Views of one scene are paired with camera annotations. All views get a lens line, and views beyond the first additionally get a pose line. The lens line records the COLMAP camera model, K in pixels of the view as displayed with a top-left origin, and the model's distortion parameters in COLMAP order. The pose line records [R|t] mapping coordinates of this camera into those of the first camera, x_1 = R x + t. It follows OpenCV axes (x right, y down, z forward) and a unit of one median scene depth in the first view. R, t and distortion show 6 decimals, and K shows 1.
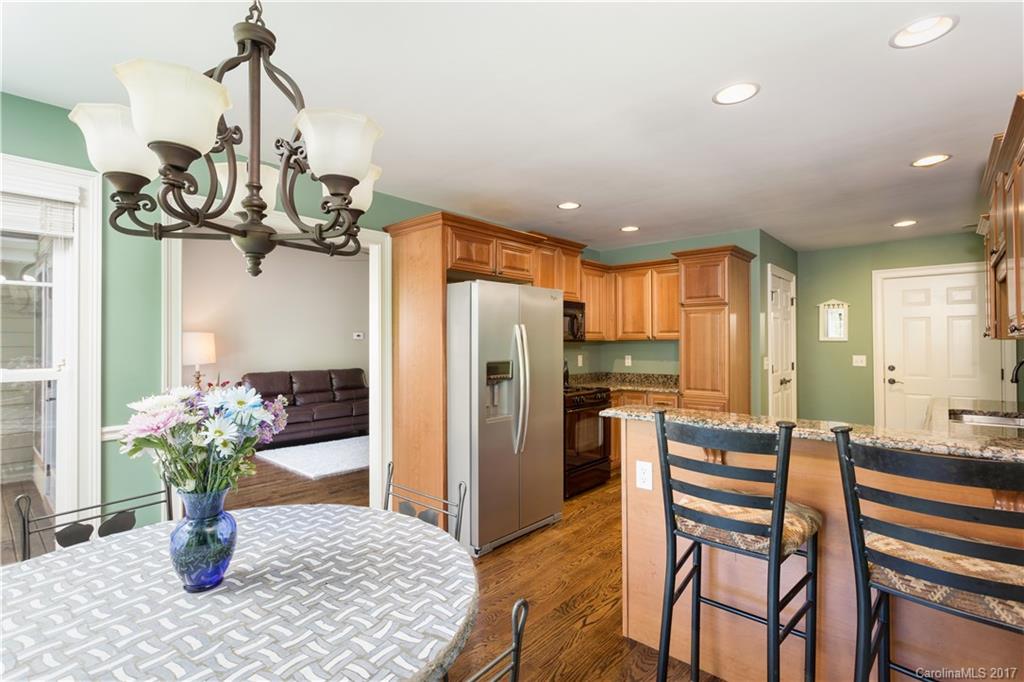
lens RADIAL K [[494.4, 0, 511.3], [0, 494.4, 339.0], [0, 0, 1]] dist [-0.000214, -0.000351]
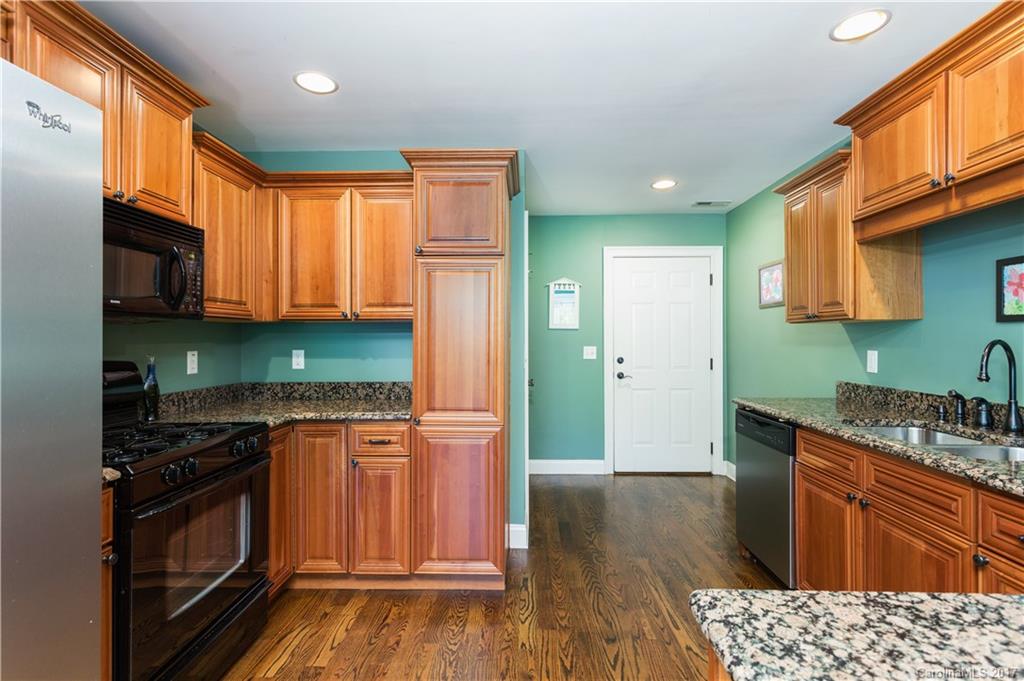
lens RADIAL K [[494.4, 0, 525.7], [0, 494.4, 339.7], [0, 0, 1]] dist [-0.000214, -0.000351]
pose [[0.751389, 0.000532, 0.659859, 0.071568], [-0.008005, 0.999933, 0.008309, 0.016710], [-0.659810, -0.011525, 0.751344, 0.464900]]
